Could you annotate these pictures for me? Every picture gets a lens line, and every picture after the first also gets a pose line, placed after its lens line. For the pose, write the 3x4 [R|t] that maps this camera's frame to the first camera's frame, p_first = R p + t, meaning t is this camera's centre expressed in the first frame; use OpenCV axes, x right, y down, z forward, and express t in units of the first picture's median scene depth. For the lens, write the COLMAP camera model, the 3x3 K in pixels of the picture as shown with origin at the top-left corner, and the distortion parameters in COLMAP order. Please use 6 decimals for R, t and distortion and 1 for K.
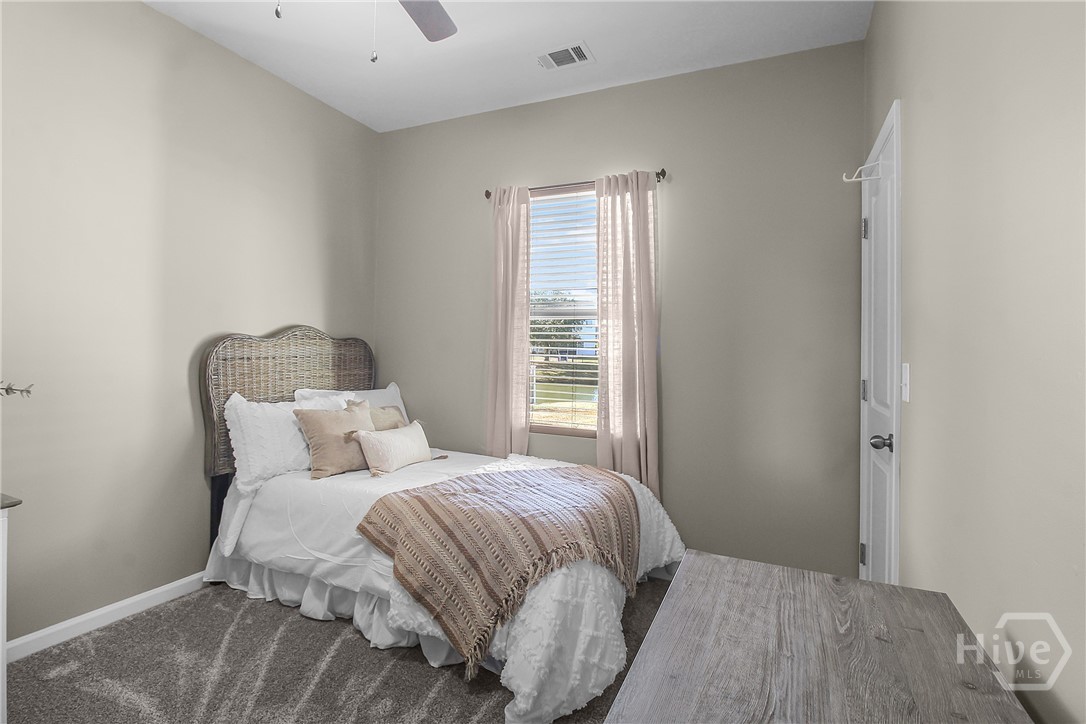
lens RADIAL K [[517.3, 0, 543.2], [0, 517.3, 355.9], [0, 0, 1]] dist [0.016826, -0.000802]
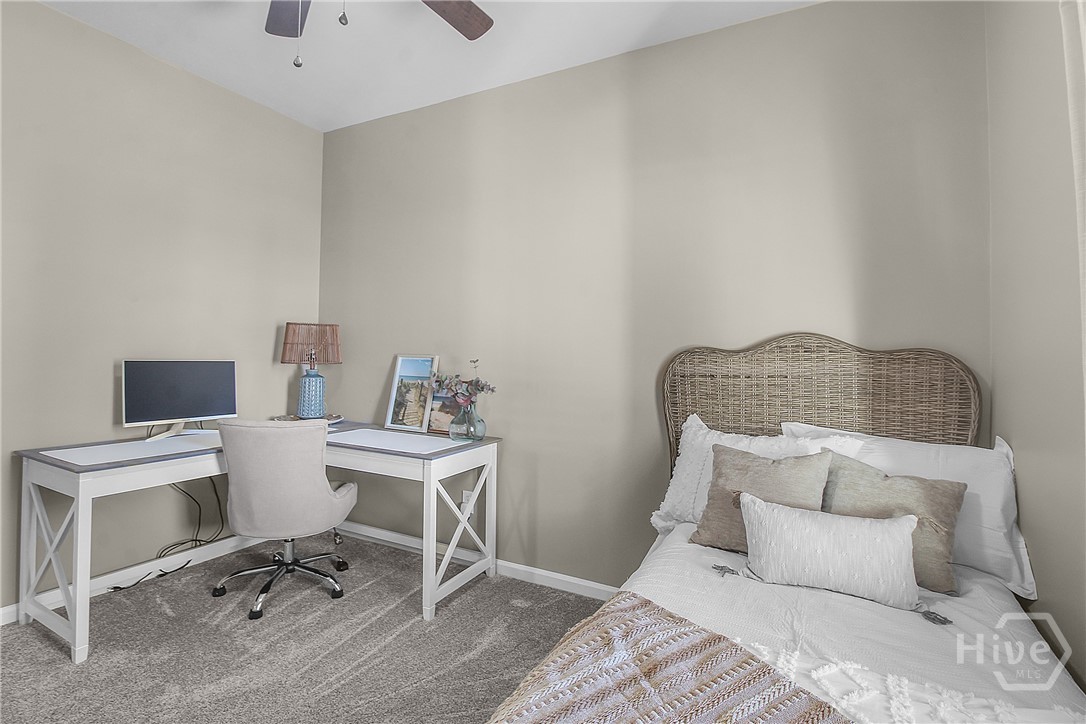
lens RADIAL K [[517.3, 0, 542.8], [0, 517.3, 358.3], [0, 0, 1]] dist [0.016826, -0.000802]
pose [[-0.020985, 0.002001, -0.999778, 0.262084], [-0.023171, 0.999728, 0.002487, -0.018384], [0.999511, 0.023218, -0.020933, 0.706351]]
